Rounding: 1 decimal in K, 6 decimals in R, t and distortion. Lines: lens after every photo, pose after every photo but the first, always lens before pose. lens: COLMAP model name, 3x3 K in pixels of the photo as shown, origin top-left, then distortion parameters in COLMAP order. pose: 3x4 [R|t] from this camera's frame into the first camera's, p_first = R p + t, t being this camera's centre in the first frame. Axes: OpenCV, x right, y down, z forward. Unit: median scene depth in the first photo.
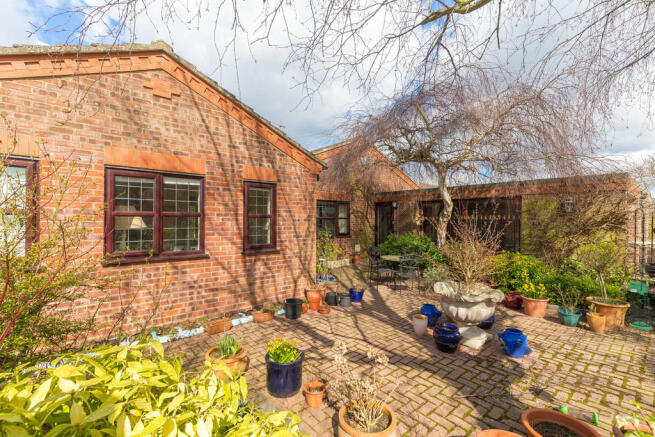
lens RADIAL K [[292.1, 0, 327.4], [0, 292.1, 220.6], [0, 0, 1]] dist [0.002607, 0.000455]
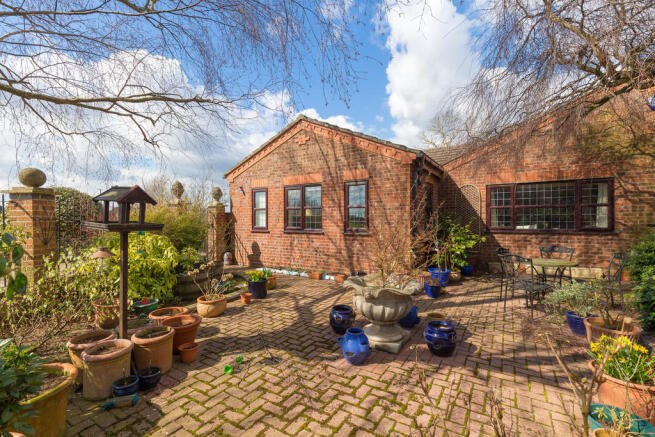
lens RADIAL K [[292.1, 0, 326.8], [0, 292.1, 219.3], [0, 0, 1]] dist [0.002607, 0.000455]
pose [[0.295228, -0.006111, -0.955407, 1.058049], [0.005325, 0.999975, -0.004751, 0.050326], [0.955412, -0.003685, 0.295253, 0.516333]]
